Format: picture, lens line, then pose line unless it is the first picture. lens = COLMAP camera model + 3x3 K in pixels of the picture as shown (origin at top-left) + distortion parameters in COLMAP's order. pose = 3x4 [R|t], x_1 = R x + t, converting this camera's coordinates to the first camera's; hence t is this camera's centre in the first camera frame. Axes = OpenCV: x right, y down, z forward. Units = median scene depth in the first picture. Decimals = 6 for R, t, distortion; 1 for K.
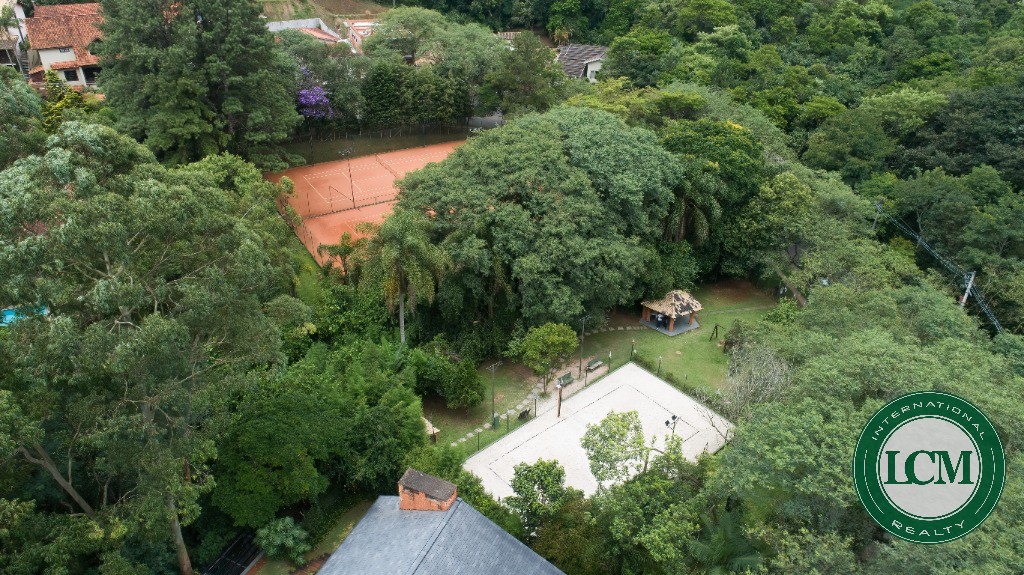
lens RADIAL K [[689.3, 0, 512.0], [0, 689.3, 287.5], [0, 0, 1]] dist [-0.004316, -0.001251]
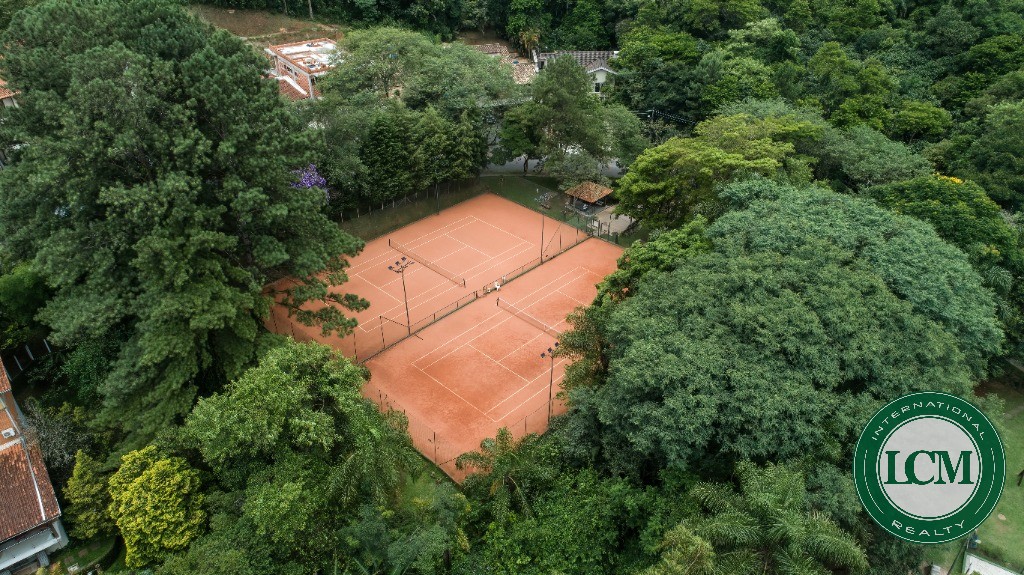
lens RADIAL K [[689.3, 0, 512.0], [0, 689.3, 287.5], [0, 0, 1]] dist [-0.004316, -0.001251]
pose [[0.967011, -0.159946, 0.198258, -0.216182], [0.151599, 0.986815, 0.056690, -0.156511], [-0.204712, -0.024764, 0.978509, 0.234476]]
